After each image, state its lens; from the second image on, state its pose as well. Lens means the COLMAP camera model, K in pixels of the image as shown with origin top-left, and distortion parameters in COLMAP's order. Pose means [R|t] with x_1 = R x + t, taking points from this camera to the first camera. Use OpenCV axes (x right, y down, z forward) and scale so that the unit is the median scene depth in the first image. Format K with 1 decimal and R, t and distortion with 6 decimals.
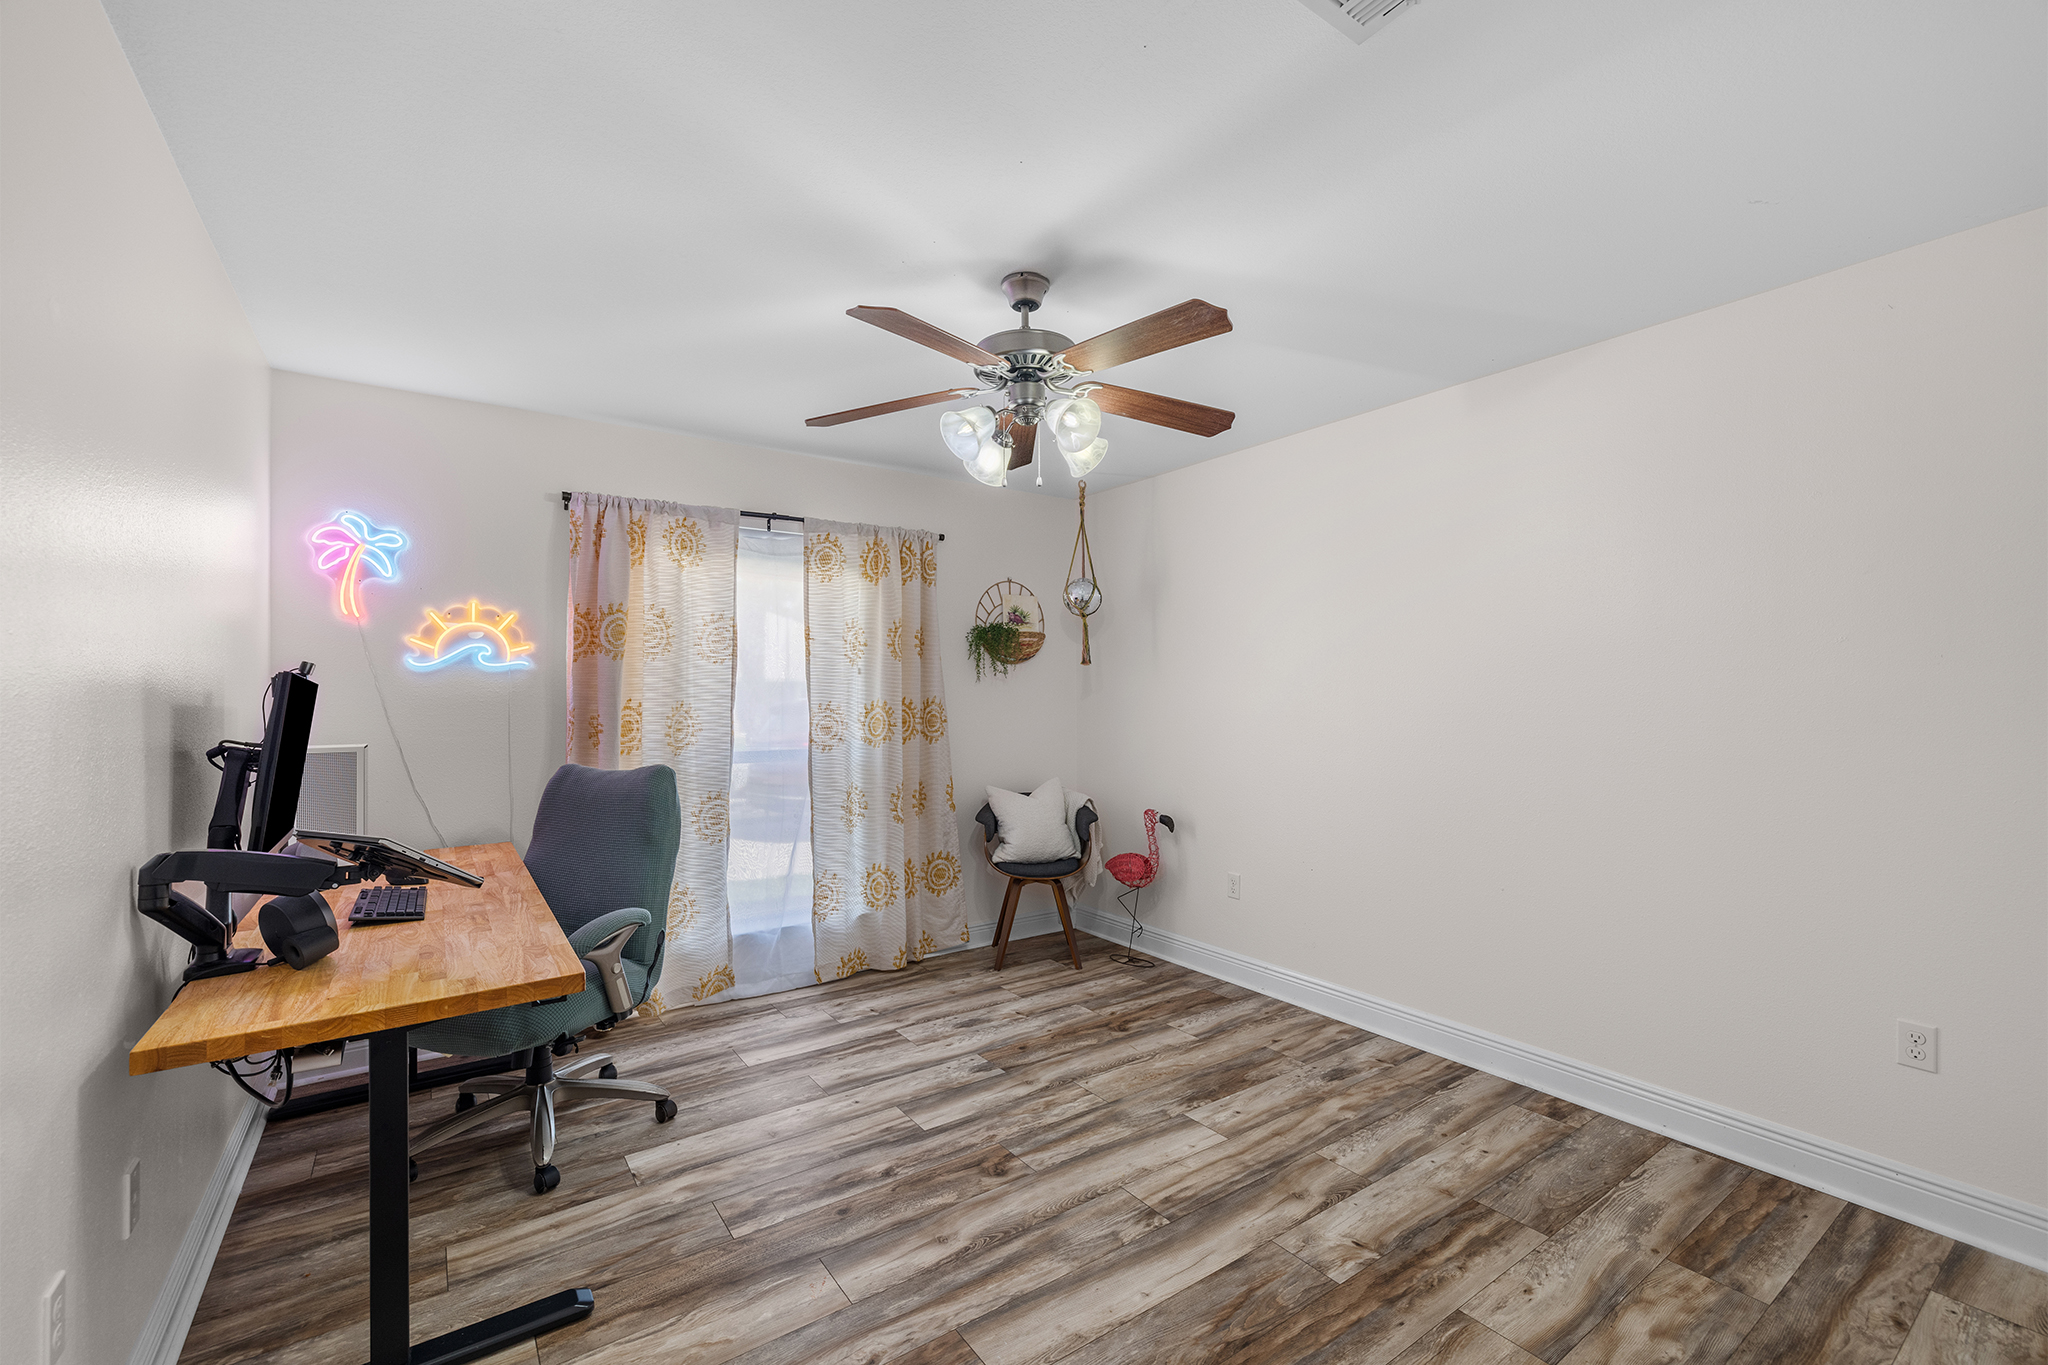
lens RADIAL K [[852.0, 0, 1018.2], [0, 852.0, 686.5], [0, 0, 1]] dist [0.004239, 0.000323]
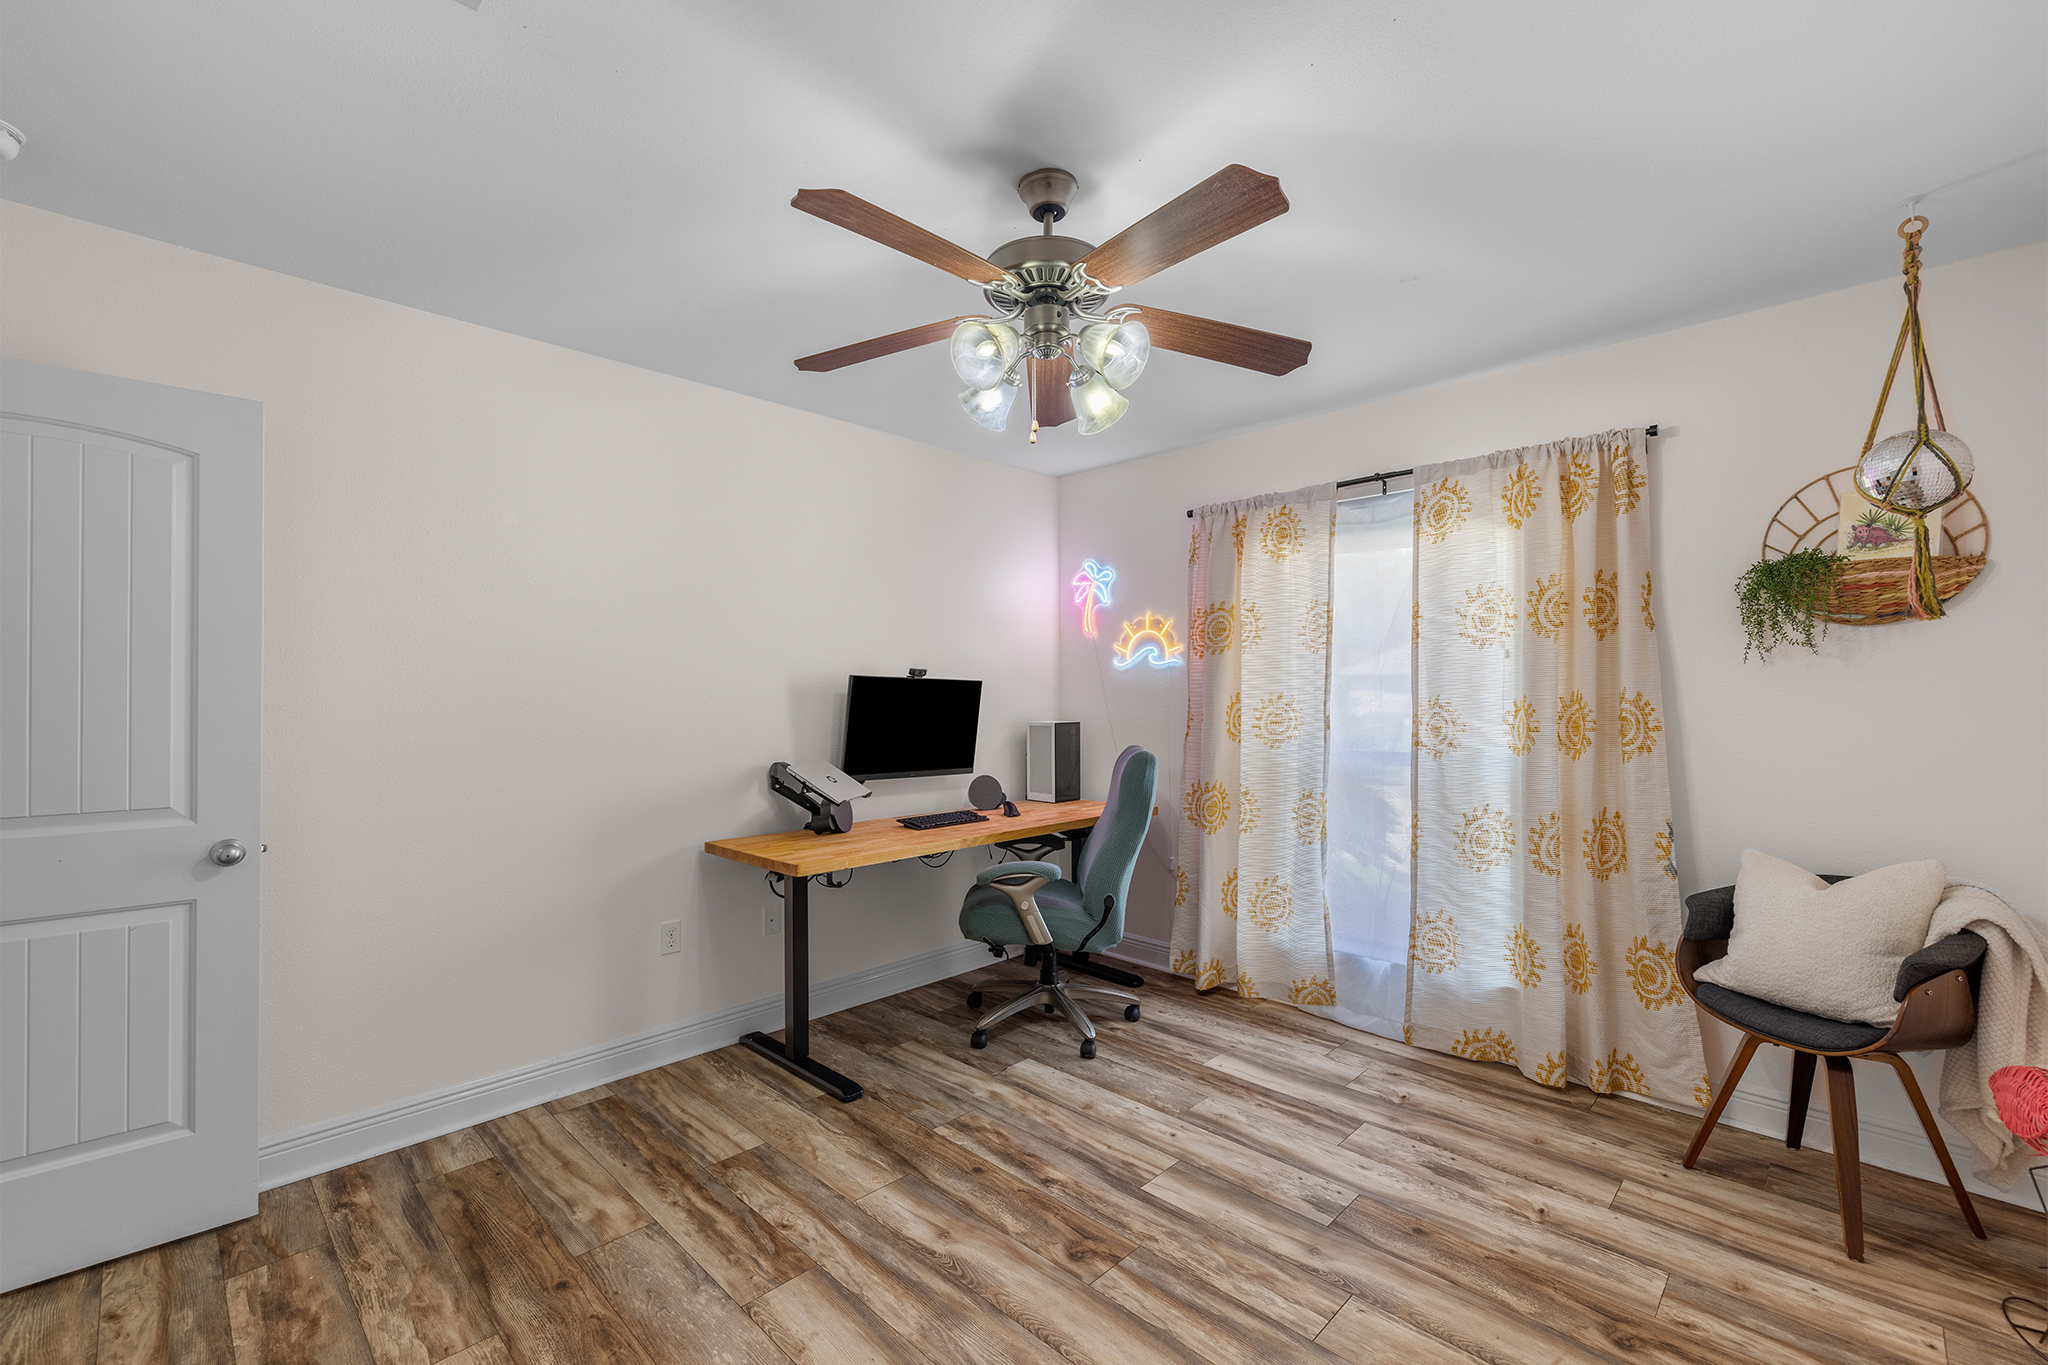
lens RADIAL K [[852.0, 0, 1018.2], [0, 852.0, 686.5], [0, 0, 1]] dist [0.004239, 0.000323]
pose [[0.193086, -0.003222, -0.981177, 0.539255], [0.010564, 0.999943, -0.001205, 0.007728], [0.981125, -0.010132, 0.193109, 0.536914]]
